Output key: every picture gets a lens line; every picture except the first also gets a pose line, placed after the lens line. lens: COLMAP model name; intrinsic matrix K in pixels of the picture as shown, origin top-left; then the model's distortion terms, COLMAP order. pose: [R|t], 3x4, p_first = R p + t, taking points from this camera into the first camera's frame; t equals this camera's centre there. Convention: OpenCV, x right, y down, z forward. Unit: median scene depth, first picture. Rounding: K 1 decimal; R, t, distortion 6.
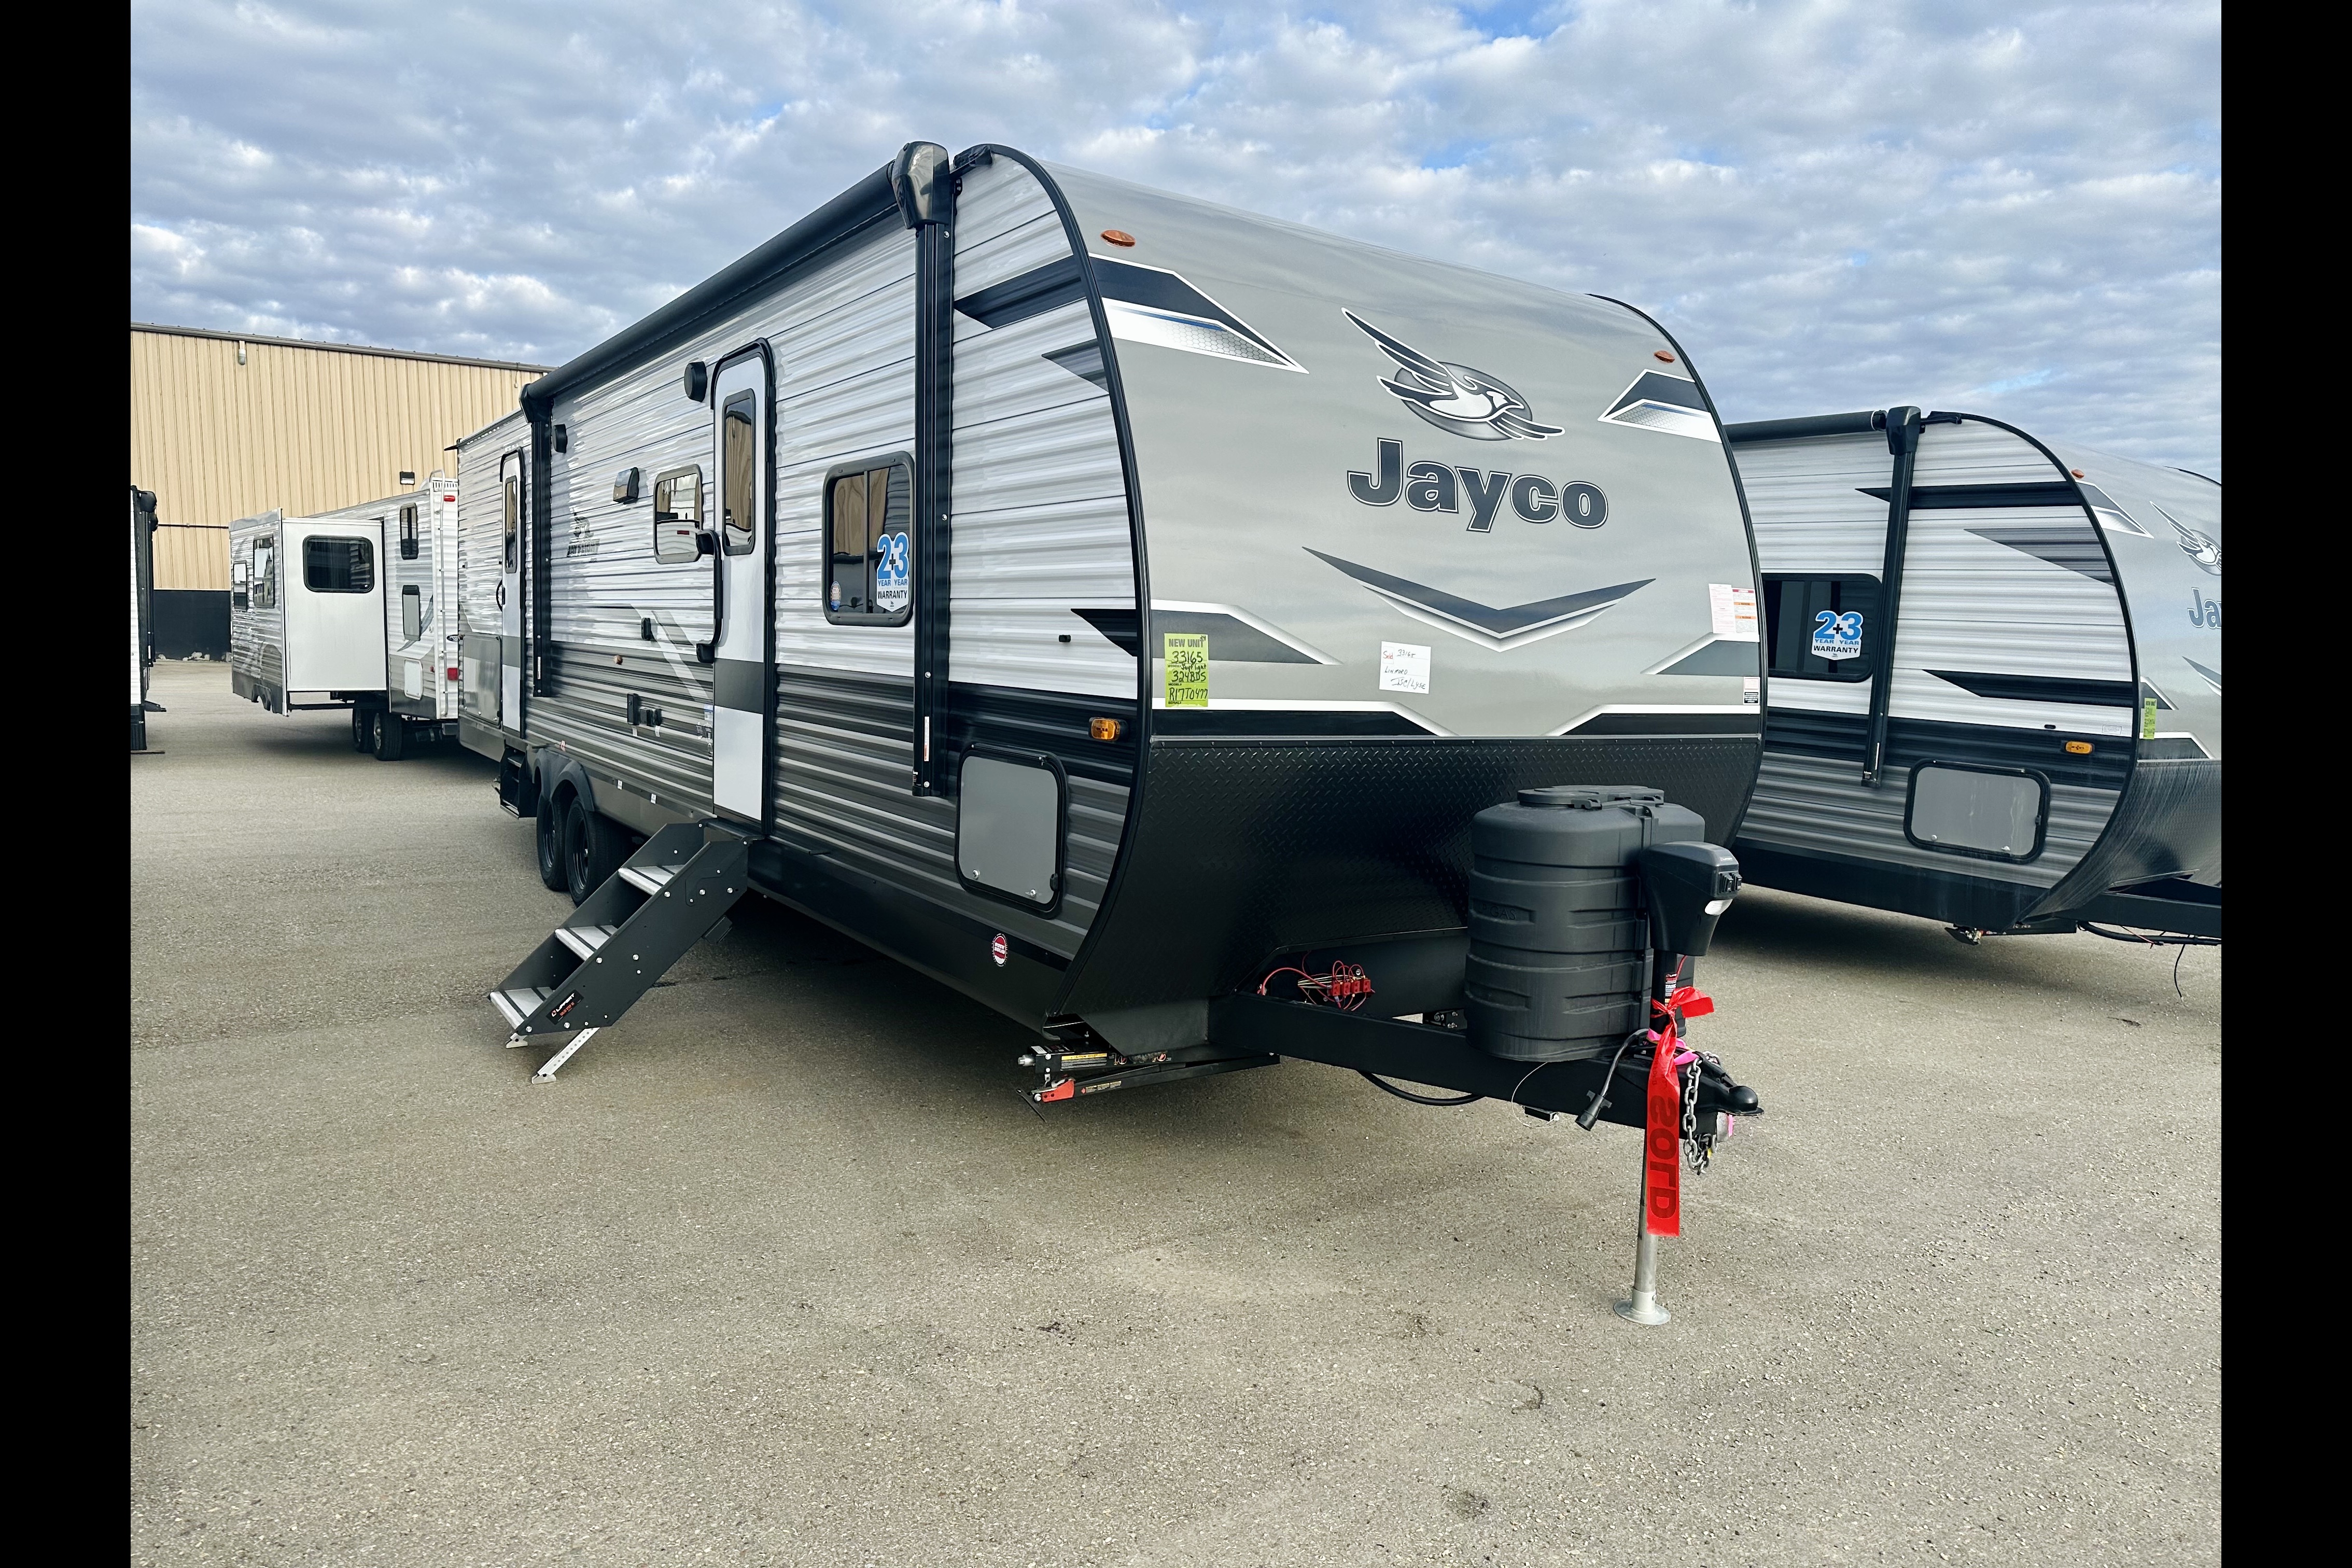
lens RADIAL K [[1487.6, 0, 1161.8], [0, 1487.6, 777.6], [0, 0, 1]] dist [0.001517, -0.003320]
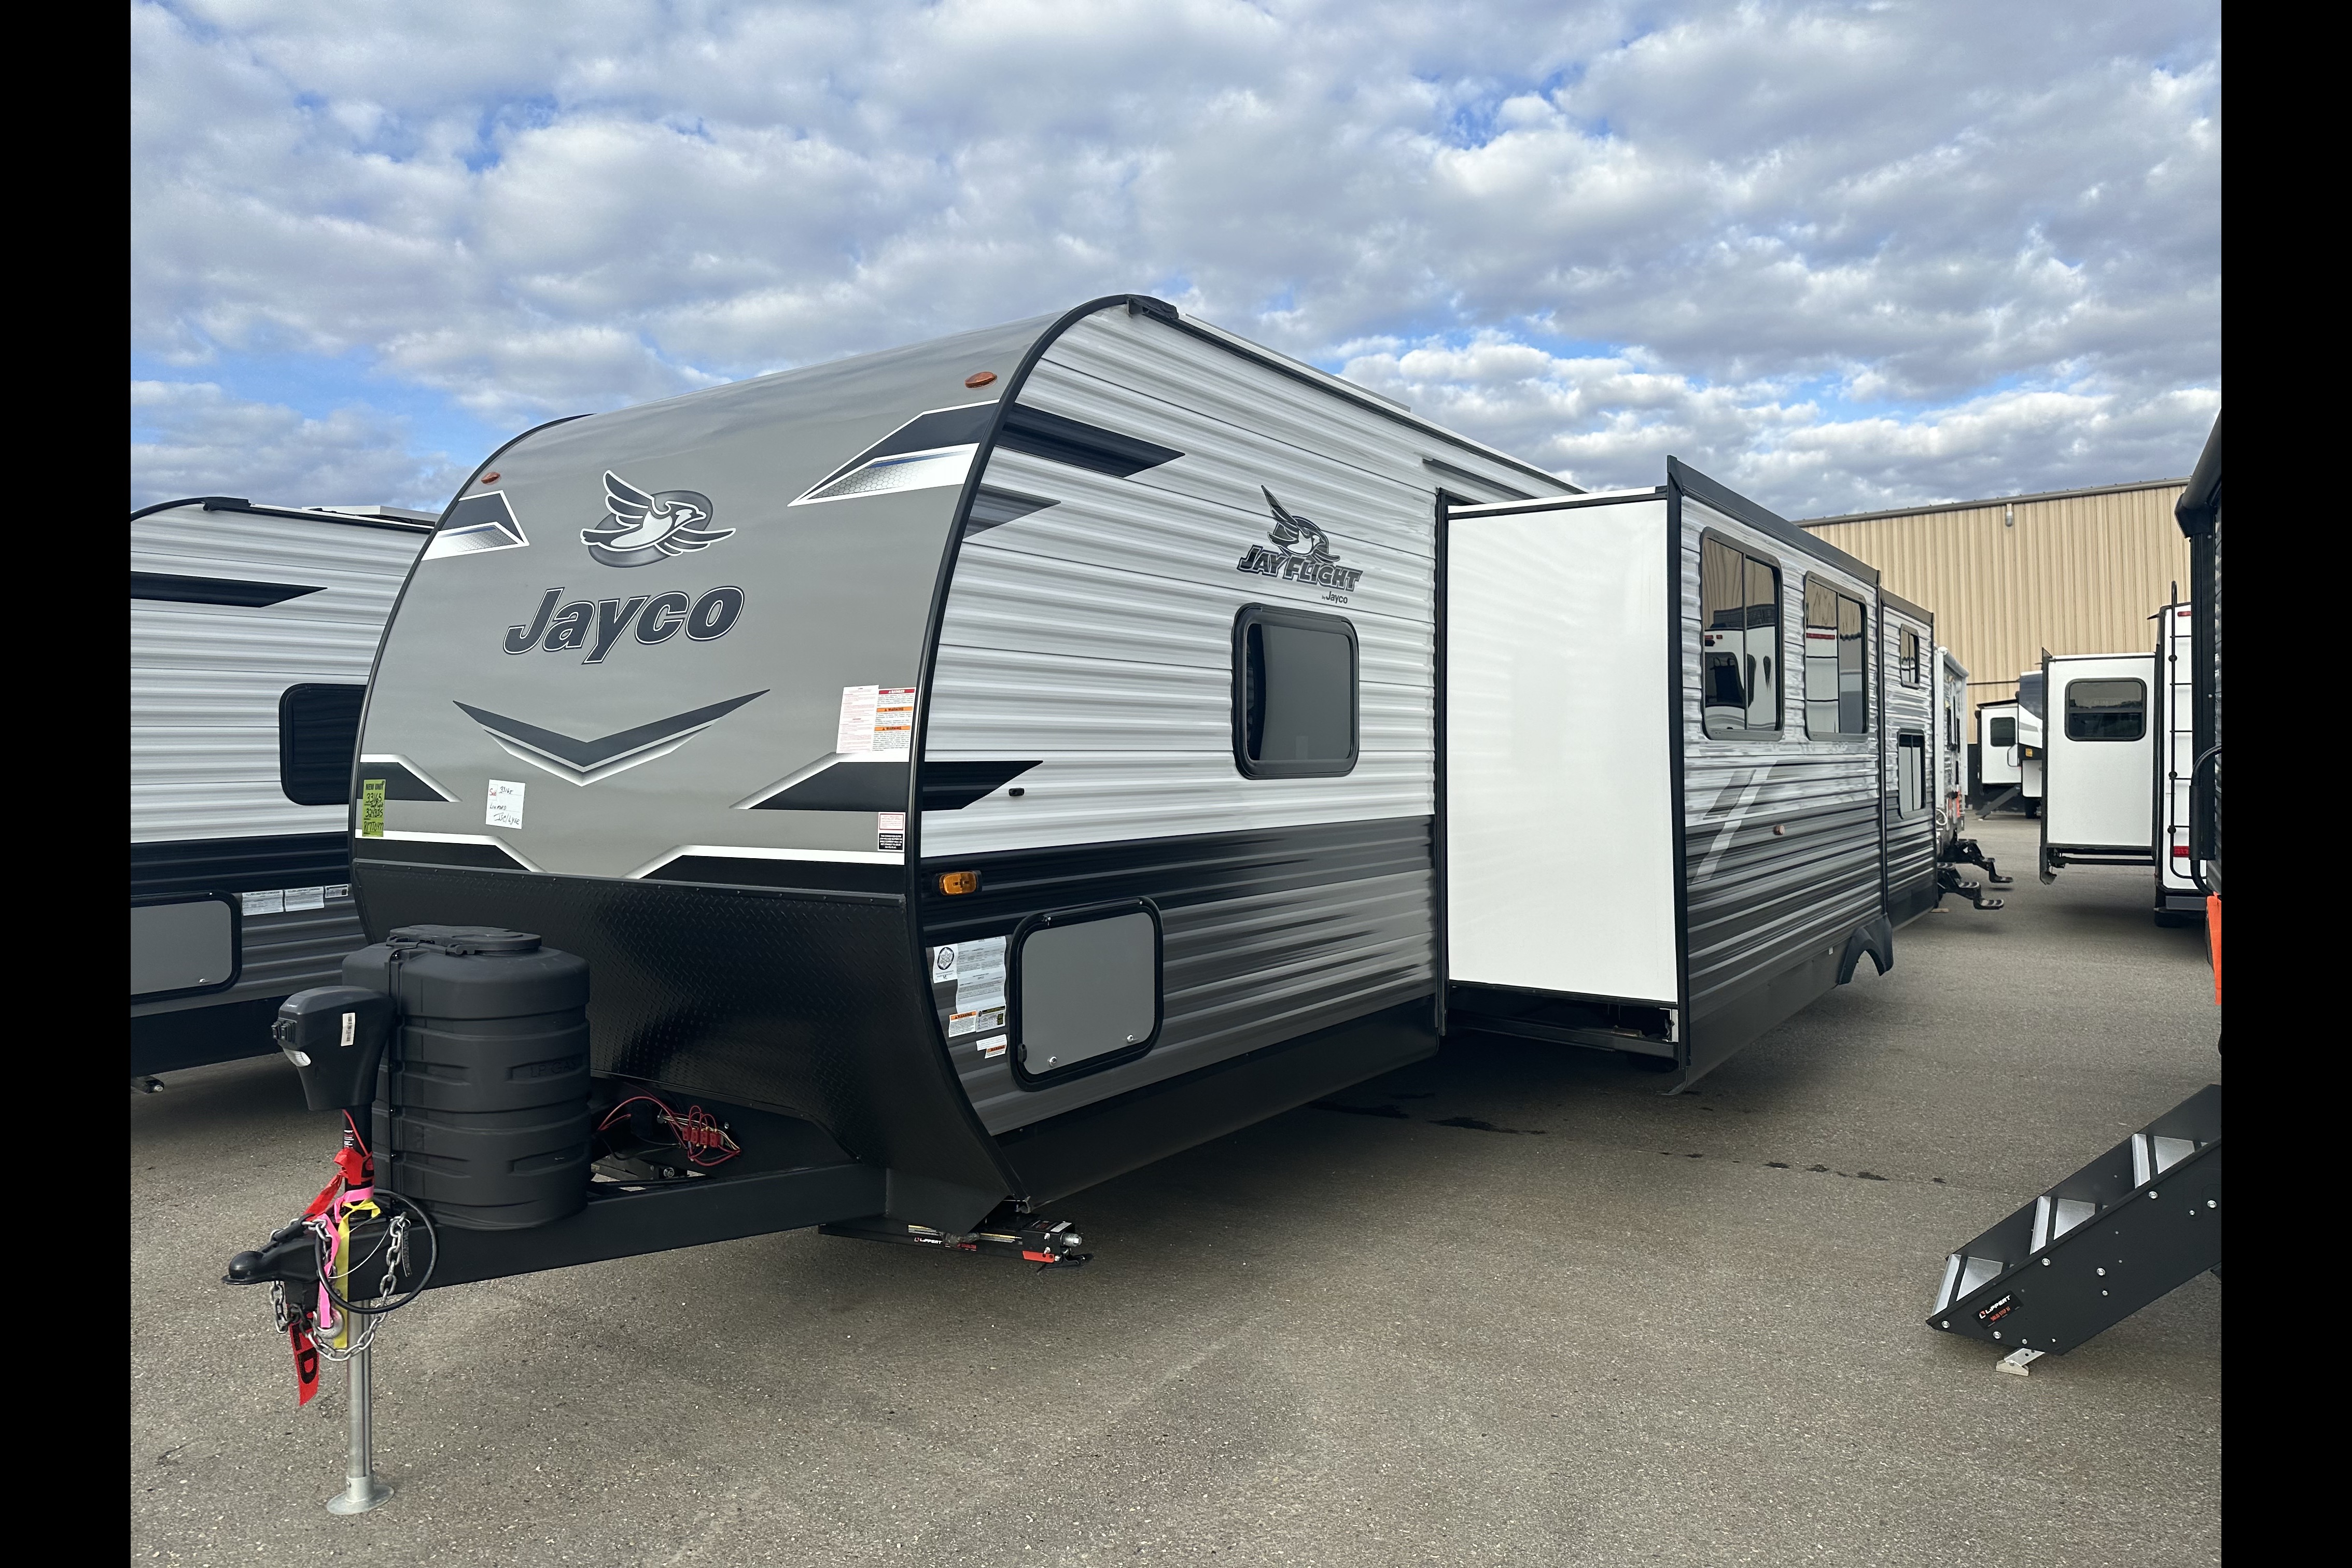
lens RADIAL K [[1487.6, 0, 1158.7], [0, 1487.6, 782.7], [0, 0, 1]] dist [0.001517, -0.003320]
pose [[0.365044, -0.025564, -0.930639, 1.237208], [-0.067473, 0.996268, -0.053833, -0.059699], [0.928542, 0.082444, 0.361957, 0.984292]]
